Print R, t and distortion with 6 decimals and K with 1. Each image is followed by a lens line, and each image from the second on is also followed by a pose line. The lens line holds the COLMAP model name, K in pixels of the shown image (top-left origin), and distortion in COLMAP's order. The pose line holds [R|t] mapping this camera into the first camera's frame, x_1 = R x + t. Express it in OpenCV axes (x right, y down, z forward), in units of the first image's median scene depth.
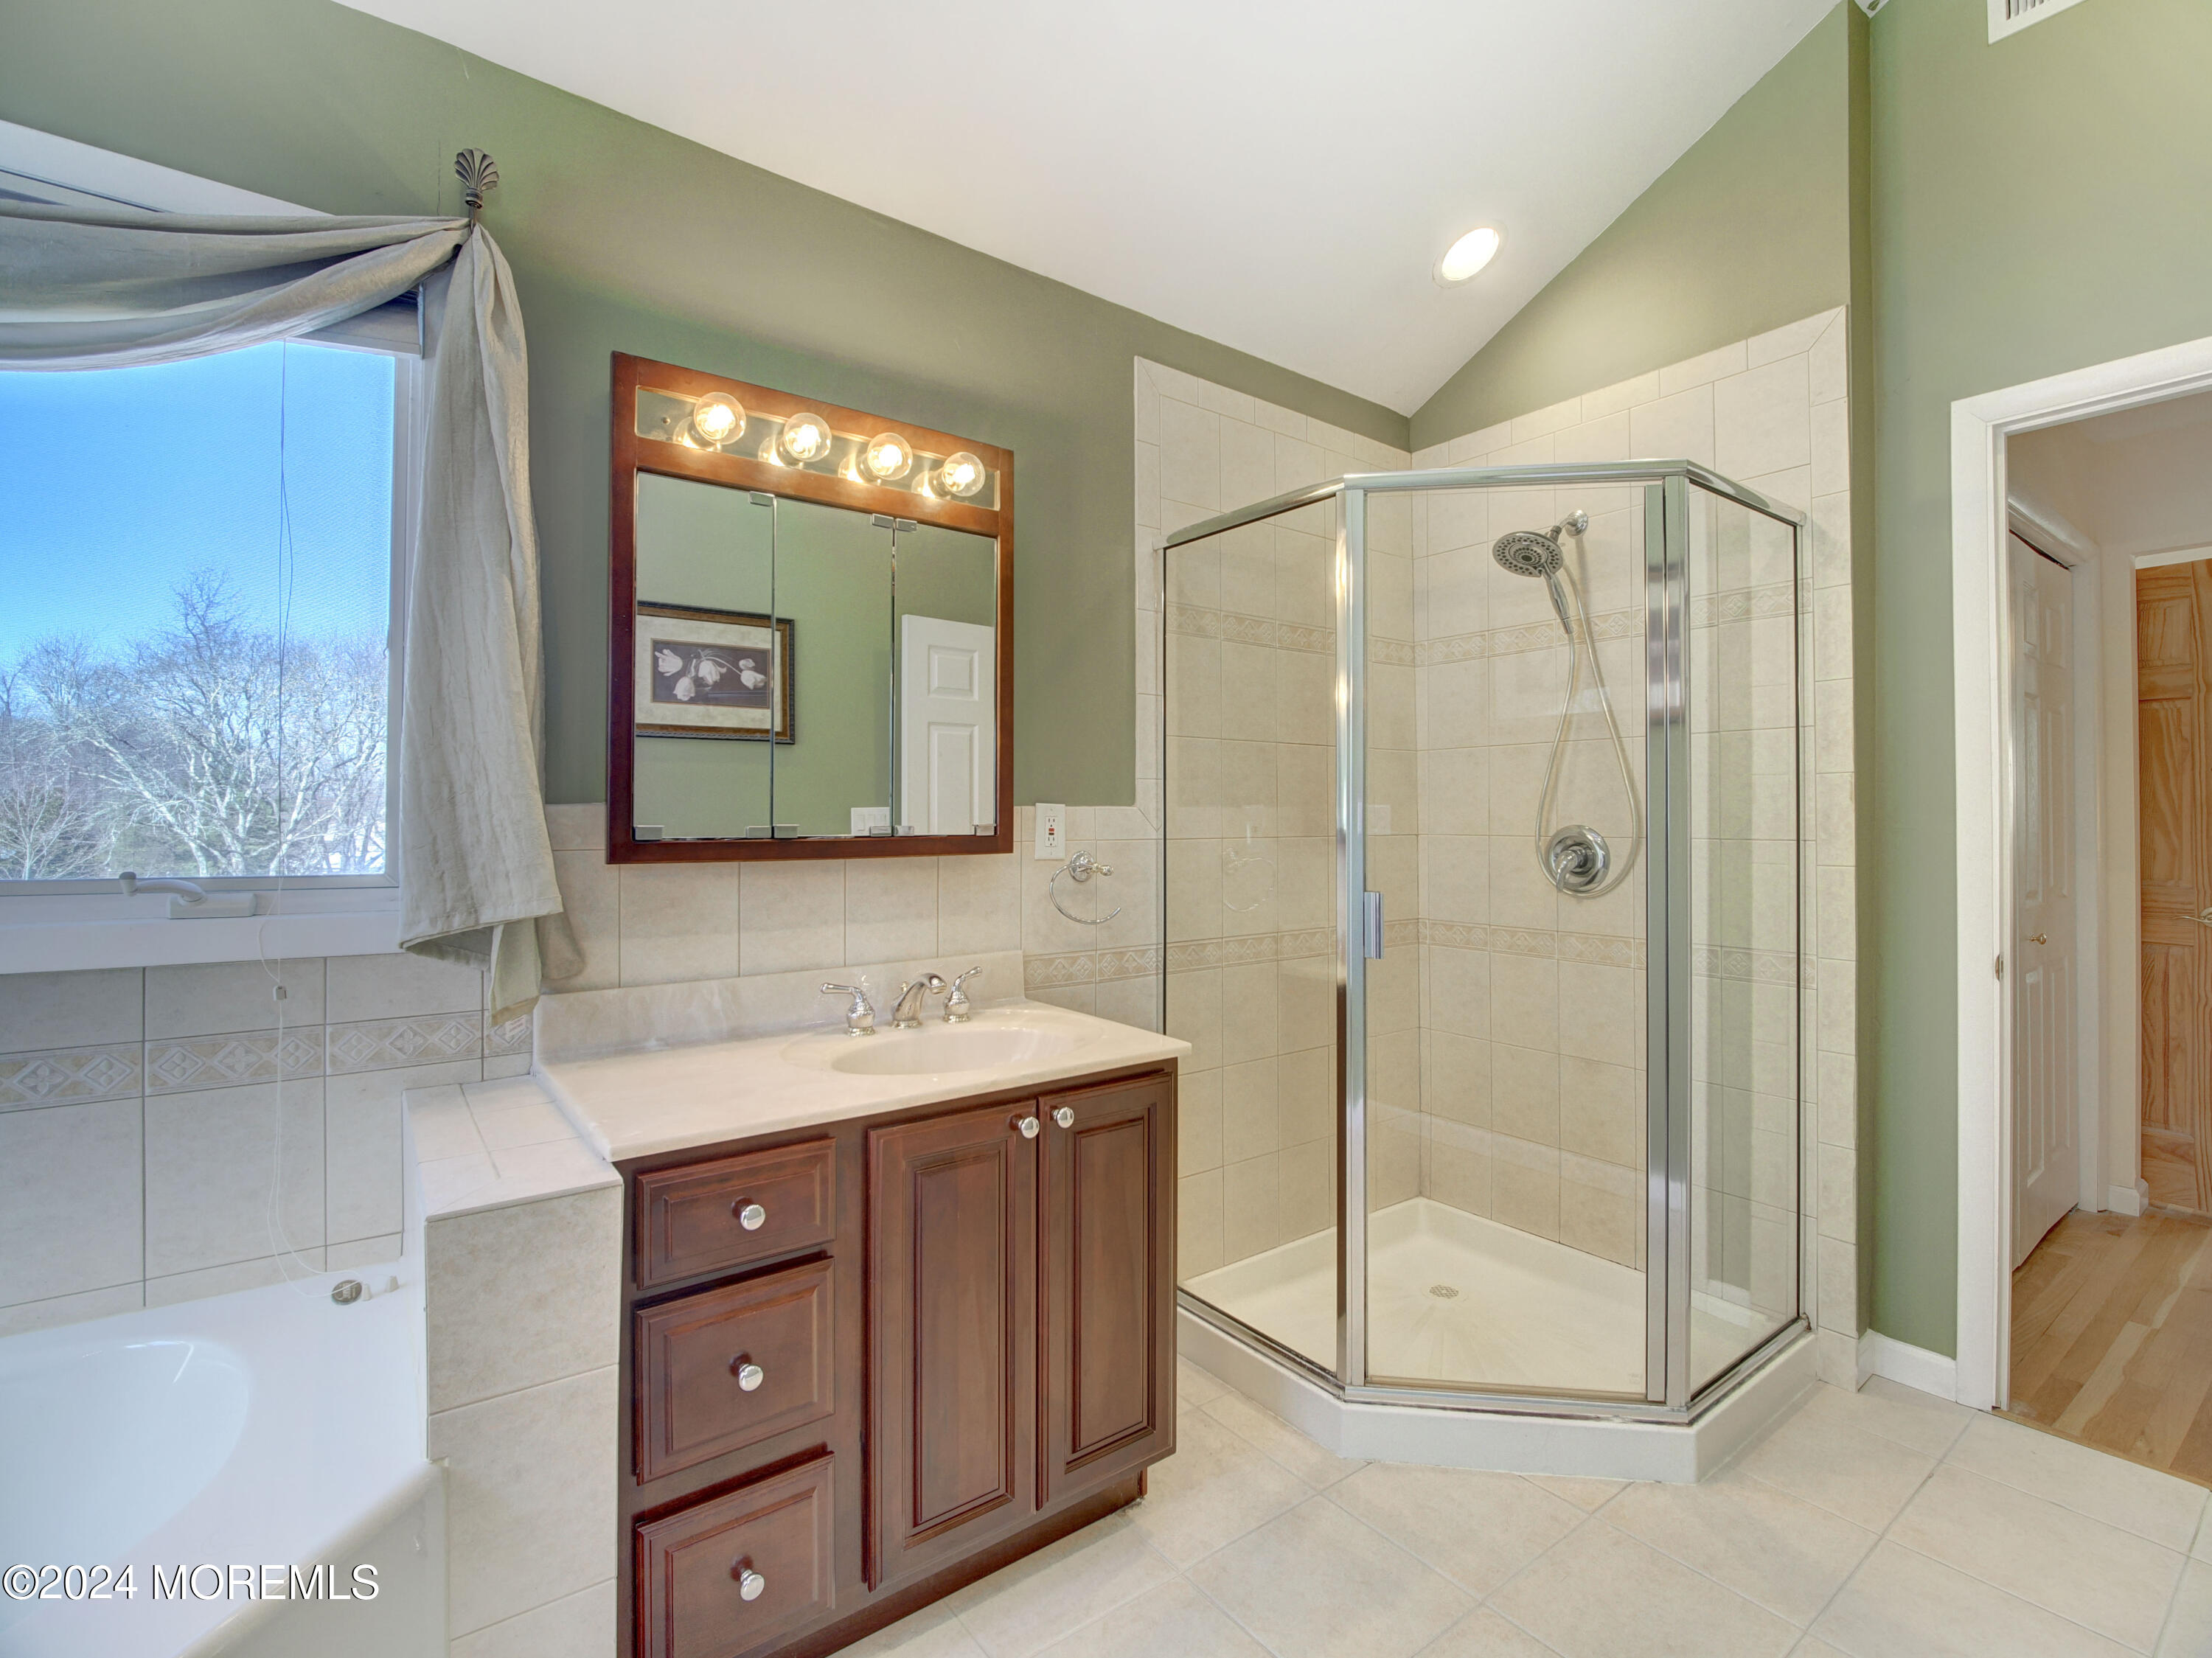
lens RADIAL K [[1018.0, 0, 1112.8], [0, 1018.0, 800.5], [0, 0, 1]] dist [-0.017806, -0.000080]
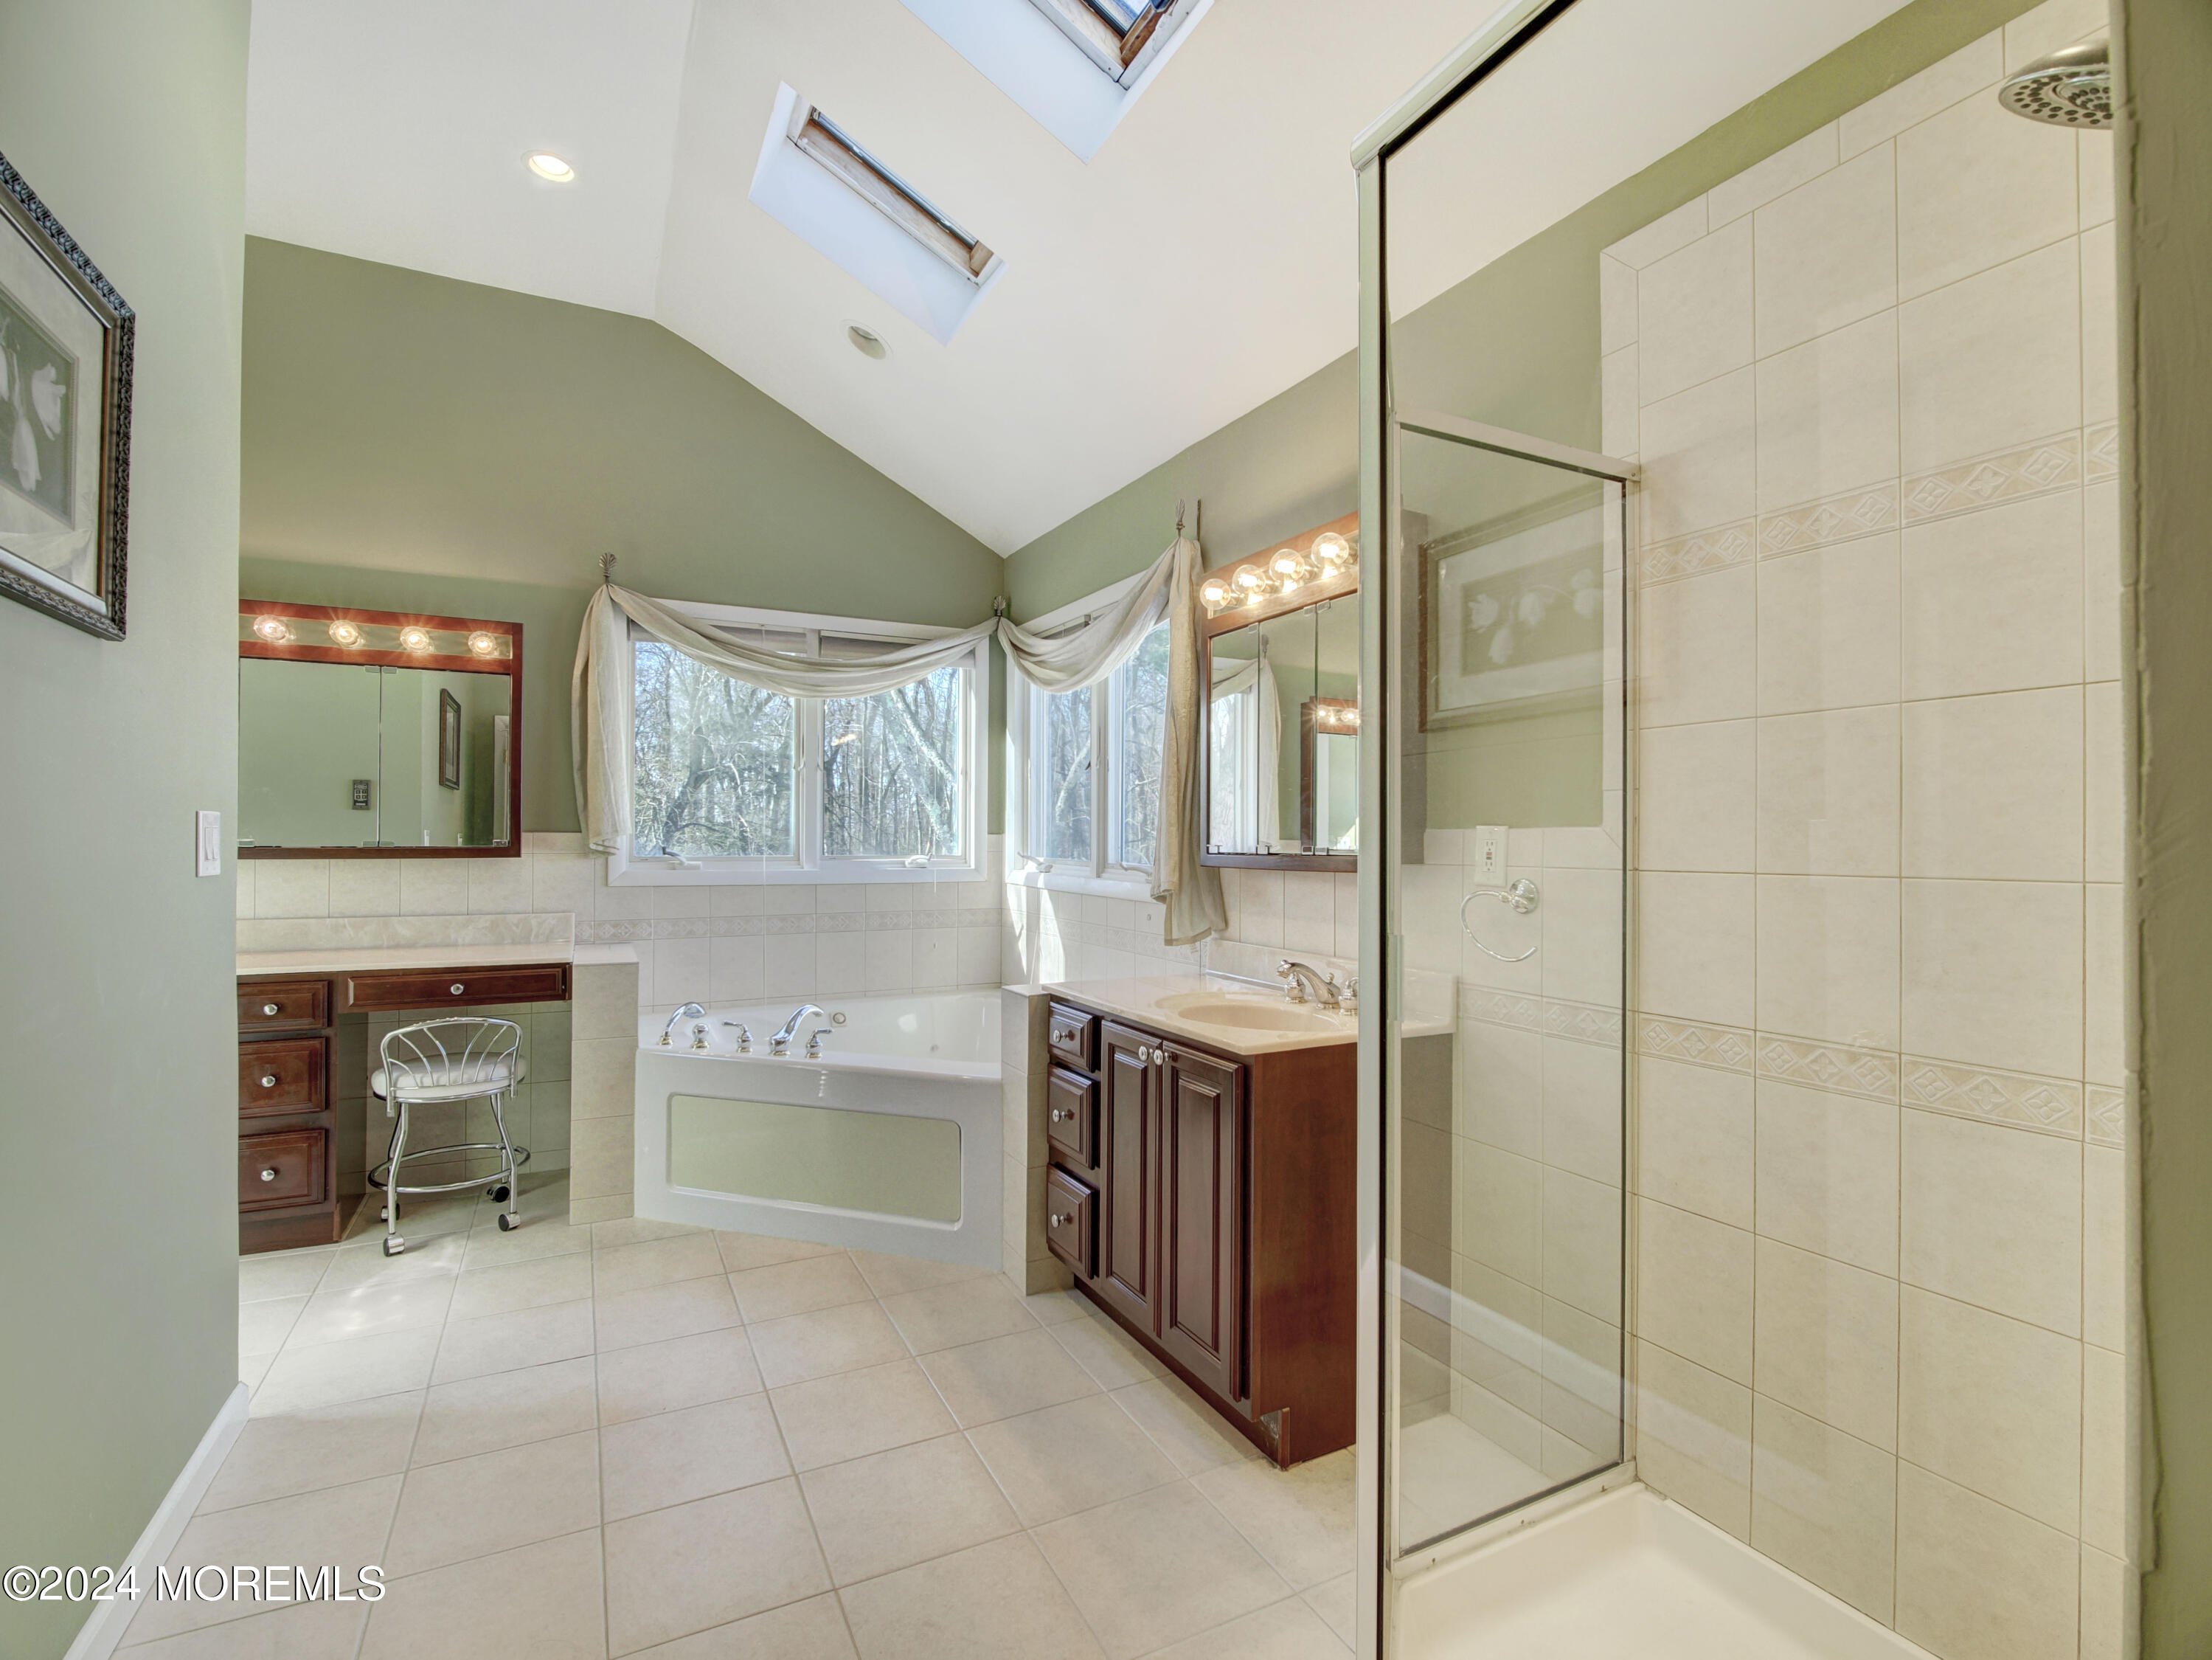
lens RADIAL K [[1034.1, 0, 1106.0], [0, 1034.1, 830.0], [0, 0, 1]] dist [-0.000594, -0.000048]
pose [[-0.176595, -0.015442, -0.984162, 1.345640], [0.007267, 0.999829, -0.016992, 0.028999], [0.984257, -0.010152, -0.176453, 1.180653]]
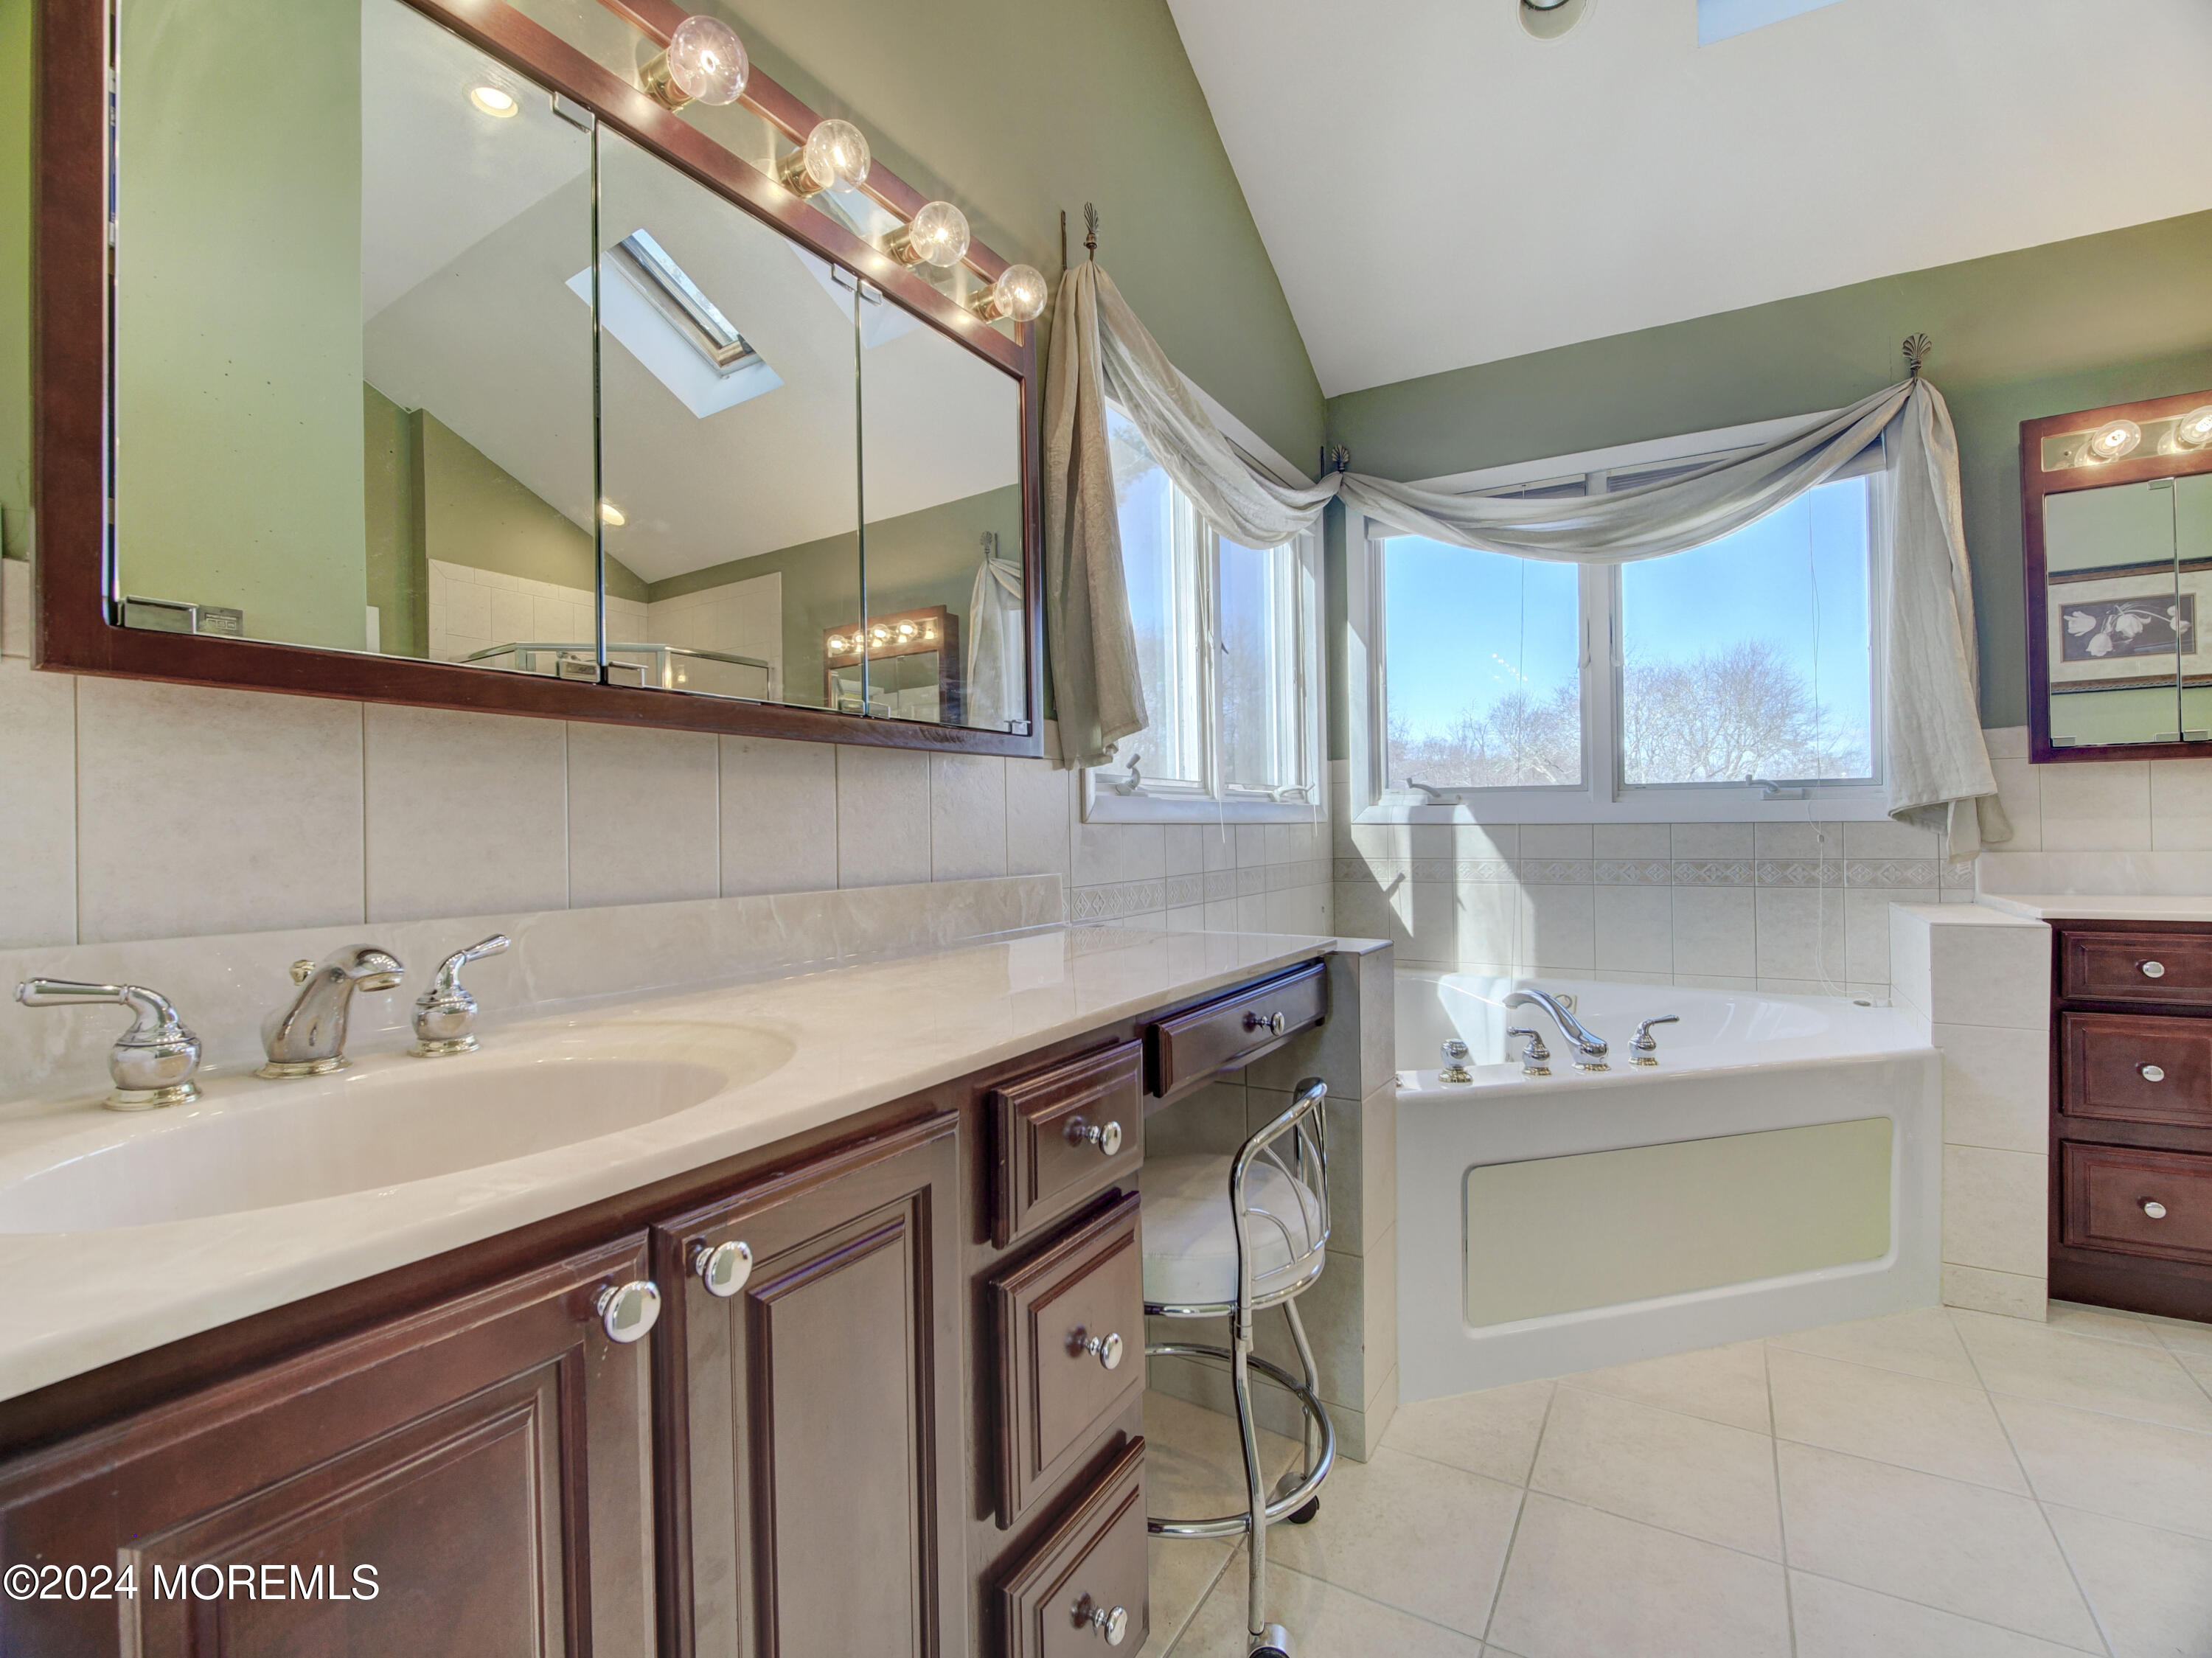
lens RADIAL K [[996.9, 0, 1106.0], [0, 996.9, 829.0], [0, 0, 1]] dist [-0.016025, 0.000000]
pose [[0.362631, -0.009982, -0.931879, 0.362686], [0.029547, 0.999563, 0.000791, 0.118486], [0.931464, -0.027821, 0.362768, -0.811232]]
